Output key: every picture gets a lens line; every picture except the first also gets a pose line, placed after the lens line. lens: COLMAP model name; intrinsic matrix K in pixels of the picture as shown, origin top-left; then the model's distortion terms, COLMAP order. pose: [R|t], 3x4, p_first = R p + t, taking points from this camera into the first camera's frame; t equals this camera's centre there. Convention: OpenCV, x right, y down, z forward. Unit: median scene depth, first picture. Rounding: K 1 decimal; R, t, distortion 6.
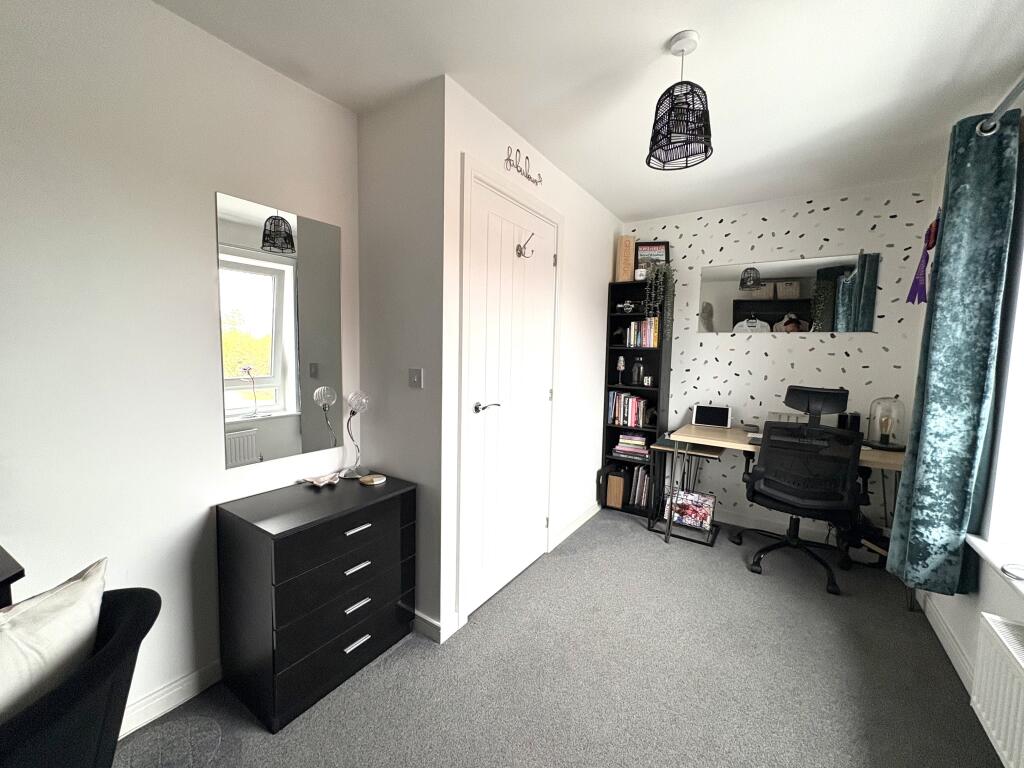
lens RADIAL K [[407.3, 0, 513.1], [0, 407.3, 383.4], [0, 0, 1]] dist [-0.001969, -0.000079]
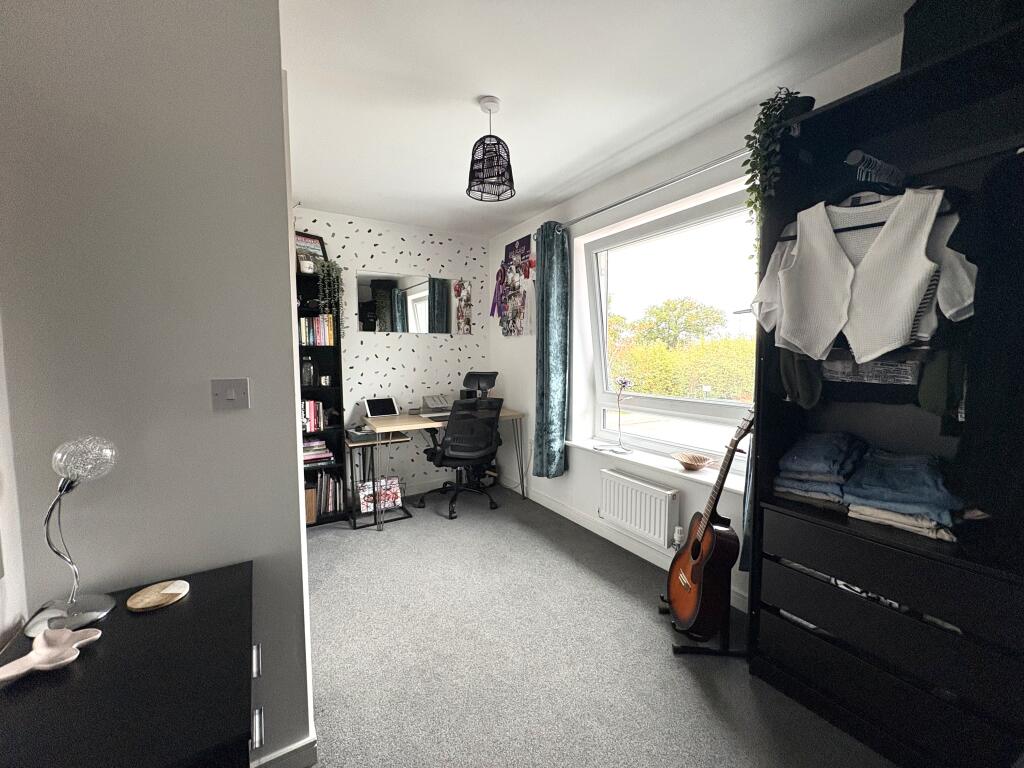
lens RADIAL K [[407.3, 0, 512.5], [0, 407.3, 383.3], [0, 0, 1]] dist [-0.001969, -0.000079]
pose [[0.411782, -0.089771, 0.906850, -0.386849], [0.089999, 0.994277, 0.057559, -0.017007], [-0.906828, 0.057914, 0.417504, 0.222403]]
